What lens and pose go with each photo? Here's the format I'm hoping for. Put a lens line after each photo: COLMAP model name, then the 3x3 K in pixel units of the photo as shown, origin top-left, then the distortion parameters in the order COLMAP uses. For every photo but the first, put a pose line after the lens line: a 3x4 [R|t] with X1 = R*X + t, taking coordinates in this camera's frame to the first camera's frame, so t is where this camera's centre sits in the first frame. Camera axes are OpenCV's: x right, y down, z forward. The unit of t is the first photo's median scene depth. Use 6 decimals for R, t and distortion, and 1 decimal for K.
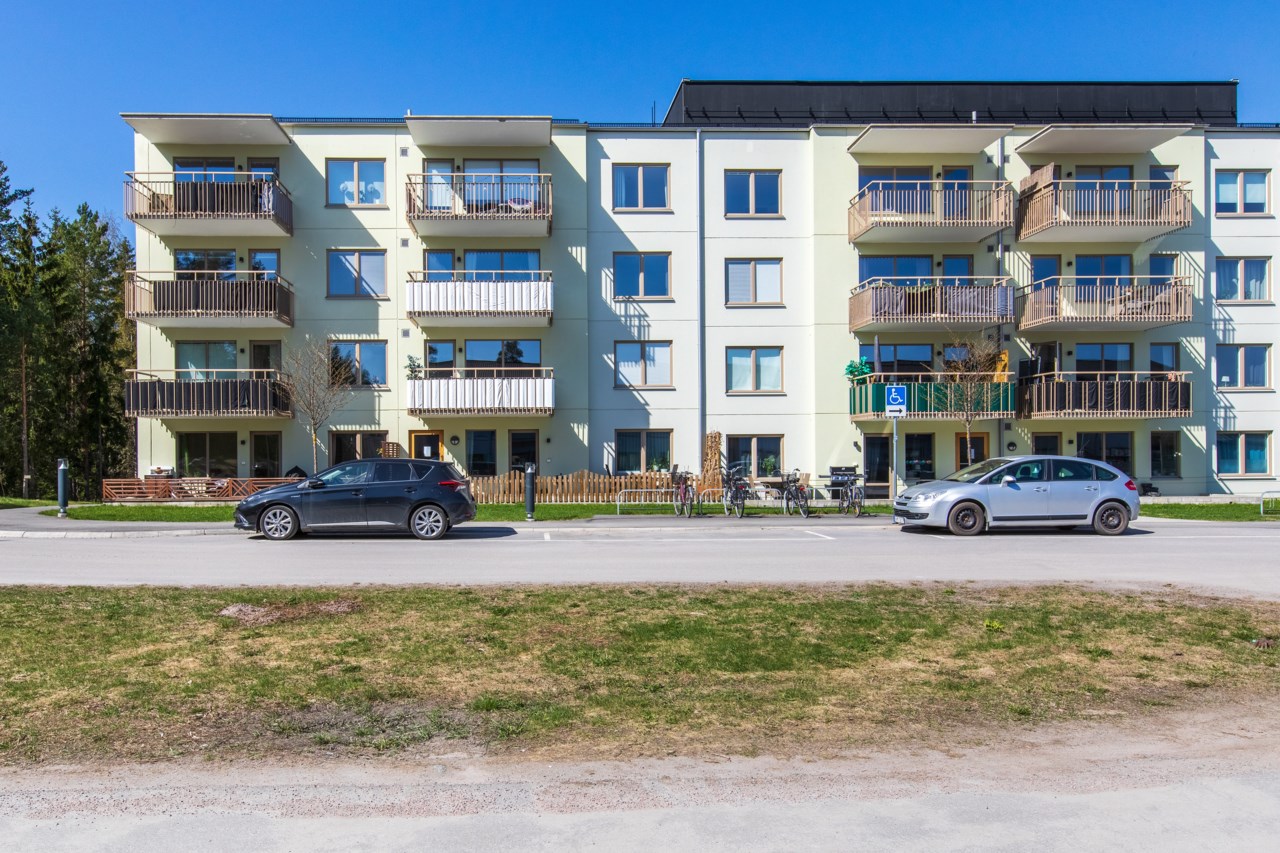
lens RADIAL K [[920.1, 0, 640.0], [0, 920.1, 426.5], [0, 0, 1]] dist [0.004790, 0.000987]
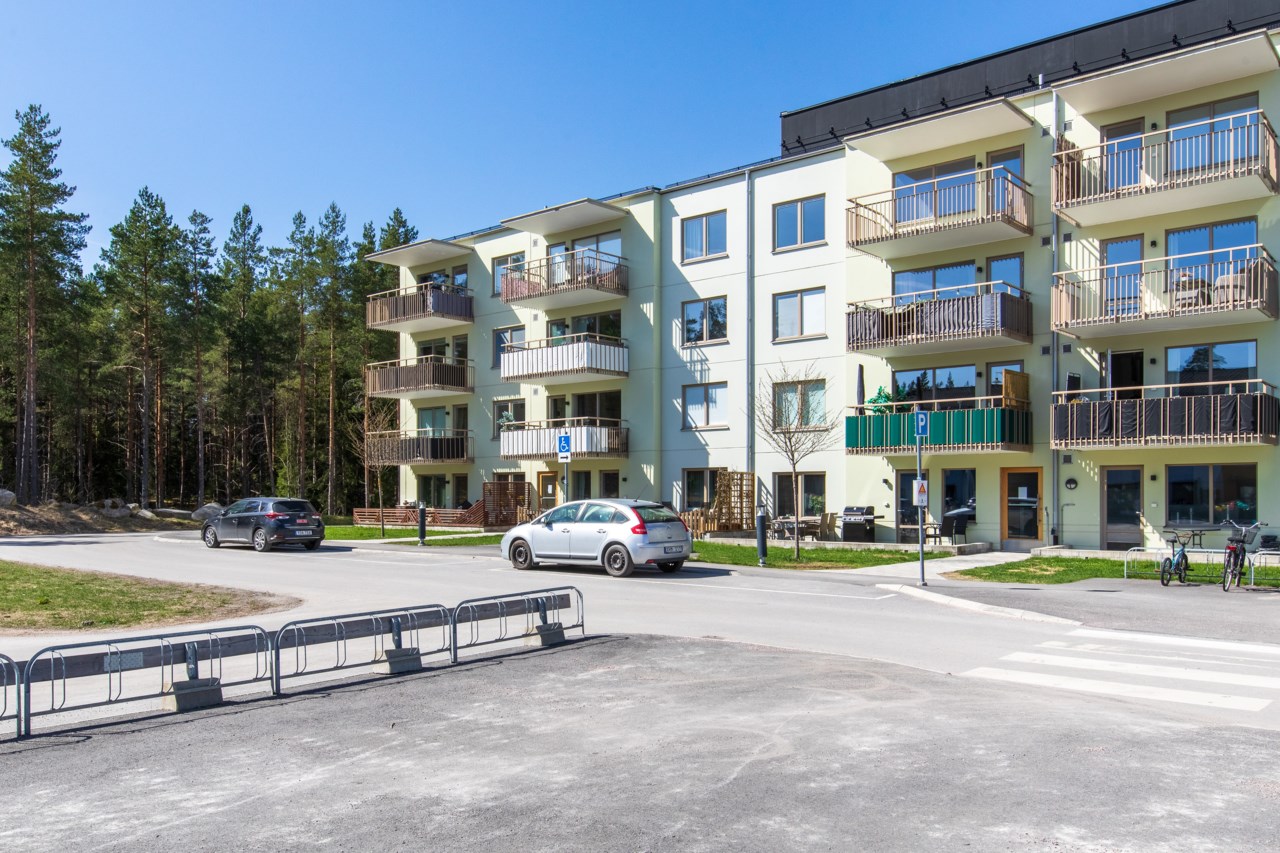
lens RADIAL K [[991.4, 0, 640.4], [0, 991.4, 463.4], [0, 0, 1]] dist [-0.004075, -0.001246]
pose [[0.748427, -0.015455, -0.663037, 0.693886], [0.021207, 0.999775, 0.000633, -0.004752], [0.662878, -0.014535, 0.748587, 0.105187]]
